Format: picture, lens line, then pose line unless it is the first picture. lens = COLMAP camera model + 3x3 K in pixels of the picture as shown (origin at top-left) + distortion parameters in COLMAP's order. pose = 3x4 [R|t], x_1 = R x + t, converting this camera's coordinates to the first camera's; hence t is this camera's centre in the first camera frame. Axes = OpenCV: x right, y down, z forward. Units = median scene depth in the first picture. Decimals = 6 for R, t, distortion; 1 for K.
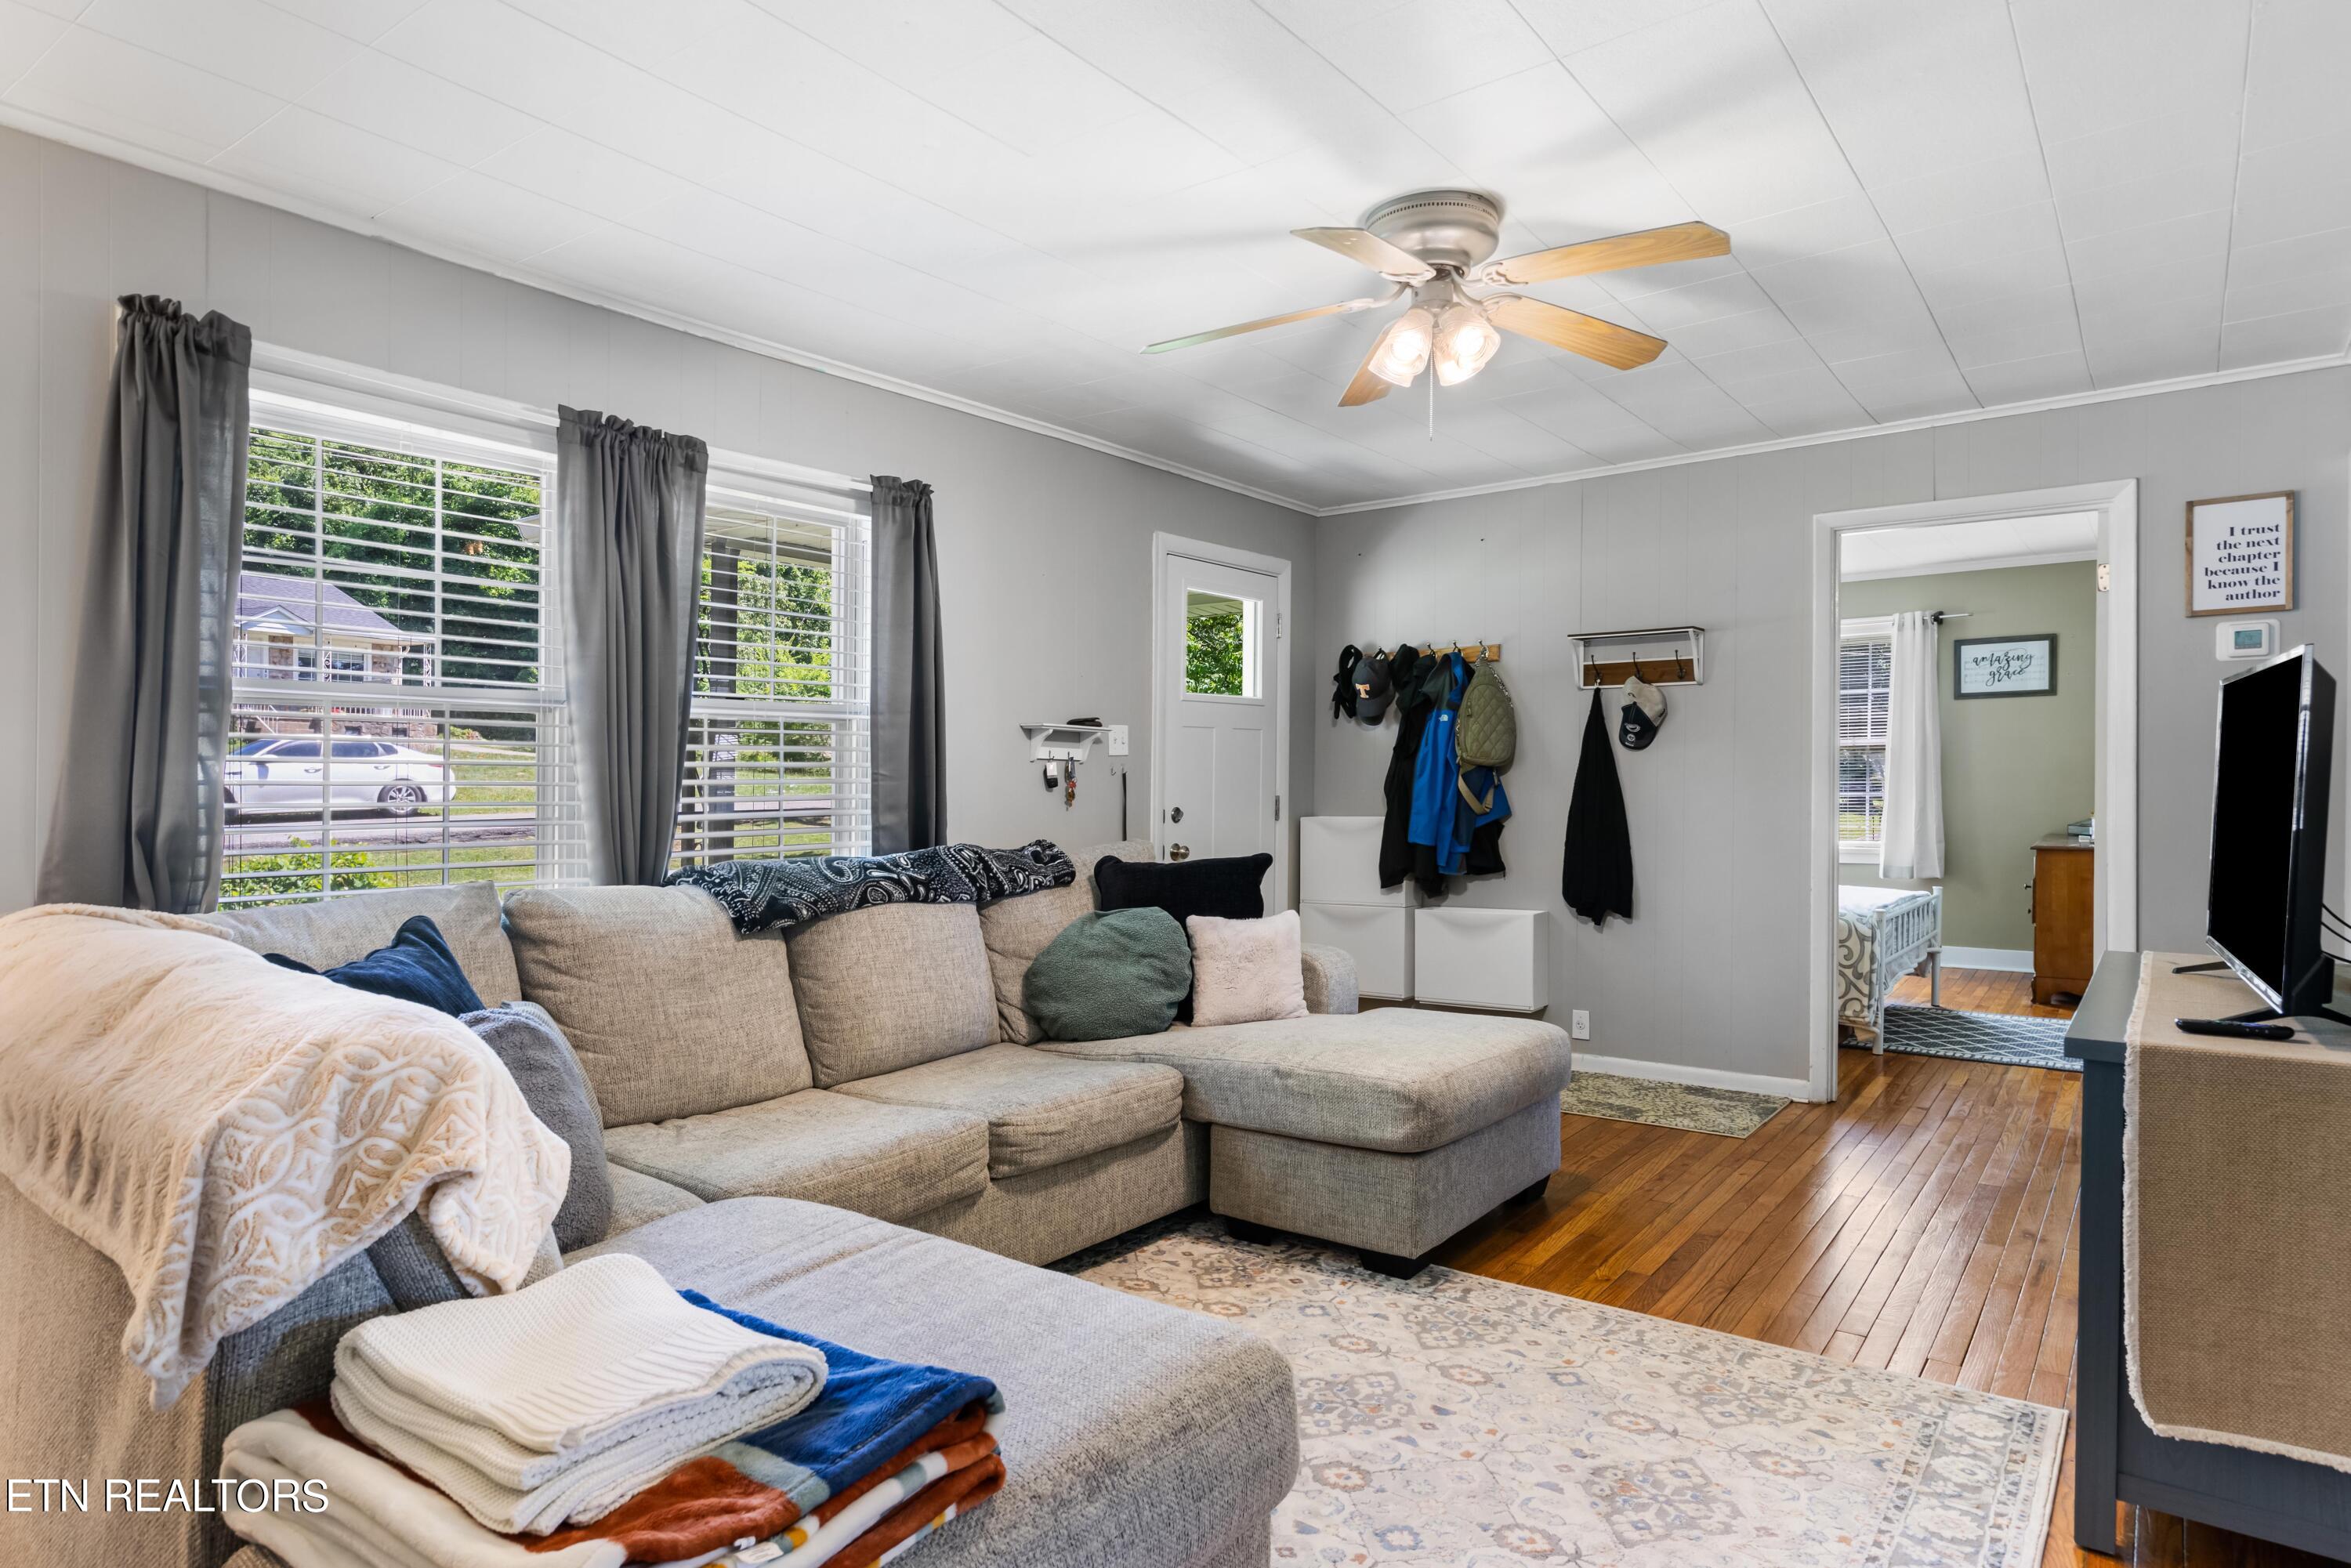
lens RADIAL K [[1331.7, 0, 1175.5], [0, 1331.7, 784.0], [0, 0, 1]] dist [0.001805, 0.000492]
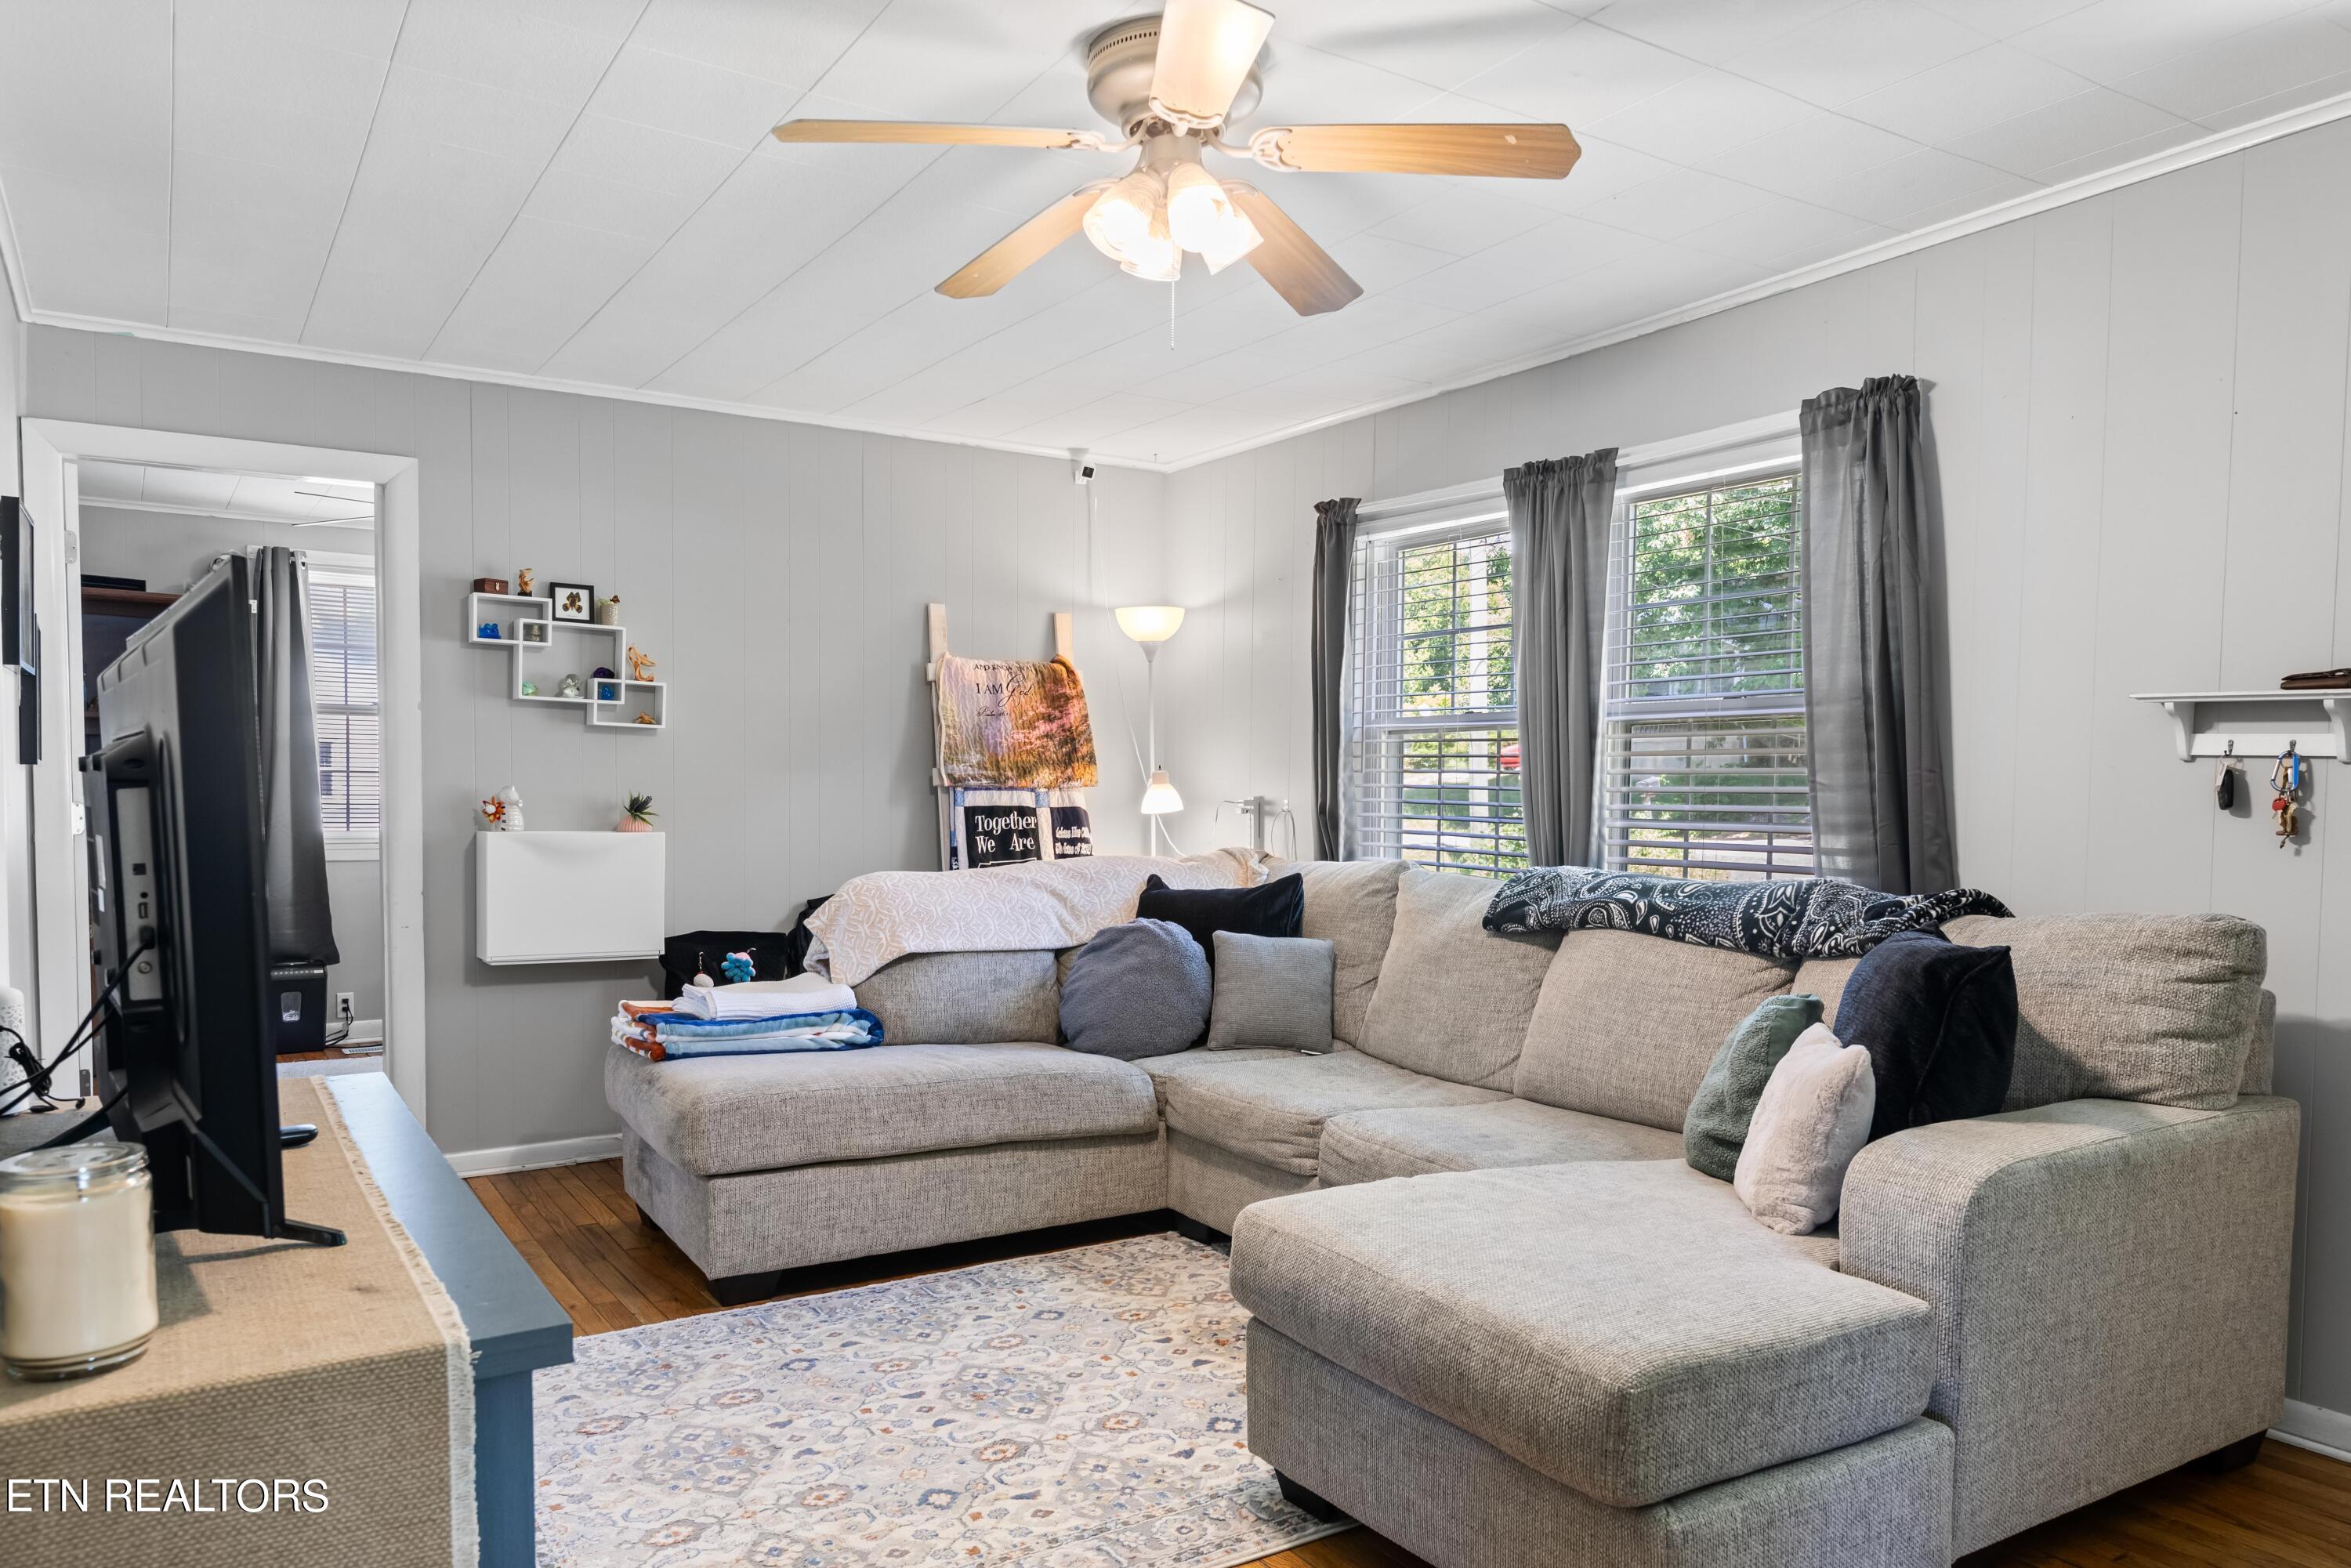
lens RADIAL K [[1609.8, 0, 1175.5], [0, 1609.8, 784.0], [0, 0, 1]] dist [-0.001394, 0.000098]
pose [[-0.352388, 0.005057, -0.935840, 0.935838], [-0.008514, 0.999927, 0.008609, -0.013324], [0.935815, 0.011002, -0.352319, 1.171099]]
